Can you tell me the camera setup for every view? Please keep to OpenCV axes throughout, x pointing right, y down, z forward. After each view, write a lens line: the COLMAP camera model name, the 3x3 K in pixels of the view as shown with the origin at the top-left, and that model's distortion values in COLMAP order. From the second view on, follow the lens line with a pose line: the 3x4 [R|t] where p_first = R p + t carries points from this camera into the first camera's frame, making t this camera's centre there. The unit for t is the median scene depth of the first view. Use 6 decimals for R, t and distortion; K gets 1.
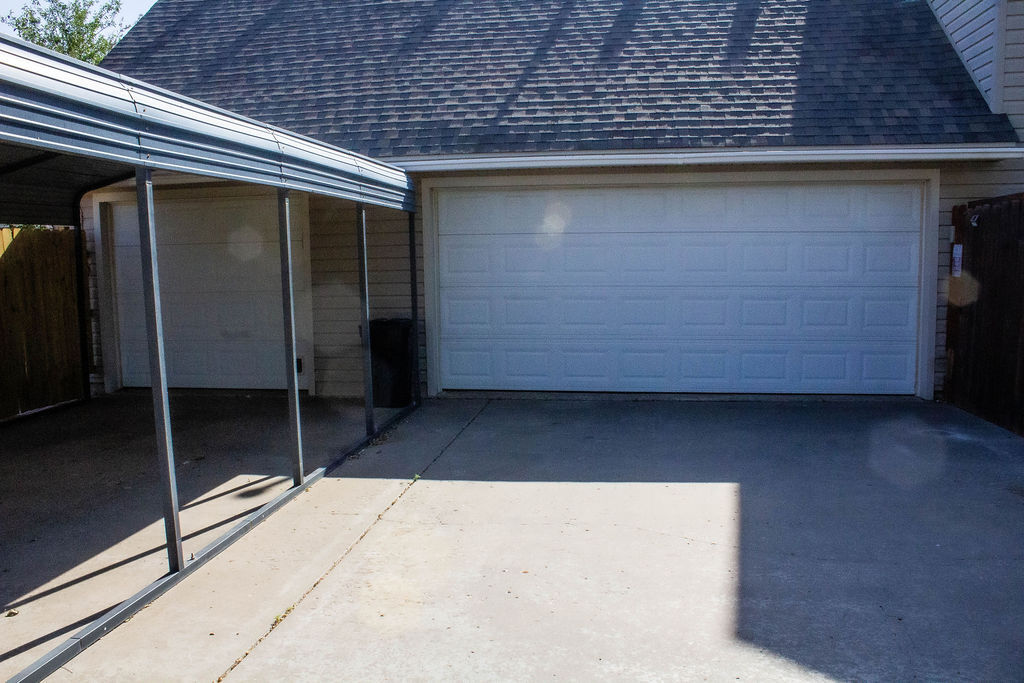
lens RADIAL K [[859.5, 0, 506.2], [0, 859.5, 346.2], [0, 0, 1]] dist [-0.117363, 0.019277]
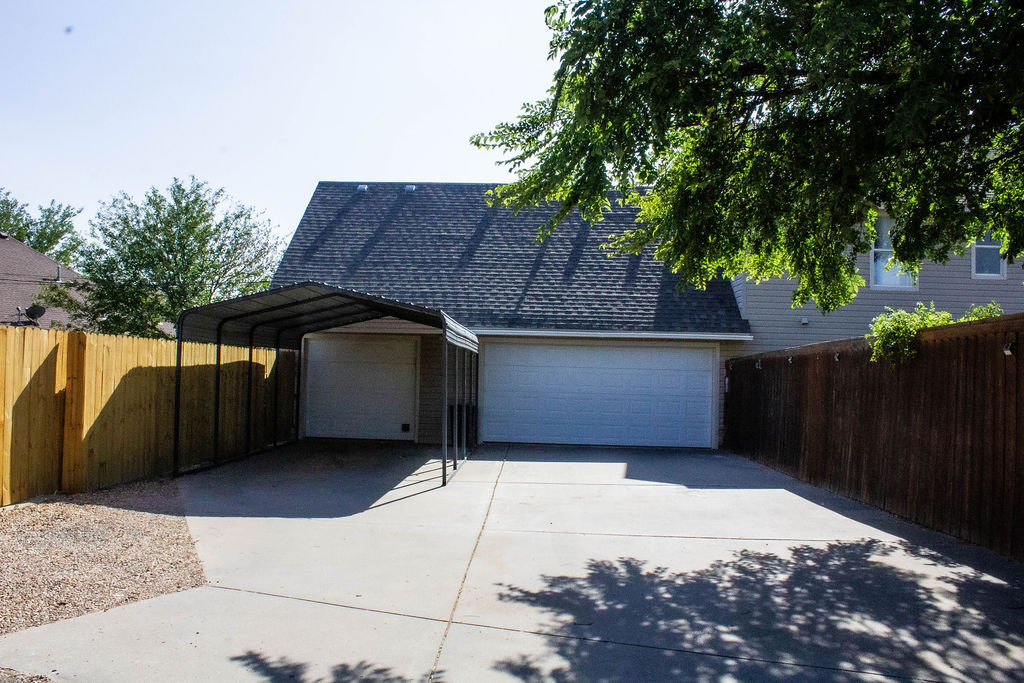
lens RADIAL K [[859.5, 0, 514.3], [0, 859.5, 337.5], [0, 0, 1]] dist [-0.117363, 0.019277]
pose [[0.991906, 0.043555, 0.119274, -0.267761], [-0.025315, 0.988305, -0.150371, 0.117461], [-0.124429, 0.146135, 0.981408, -1.071351]]
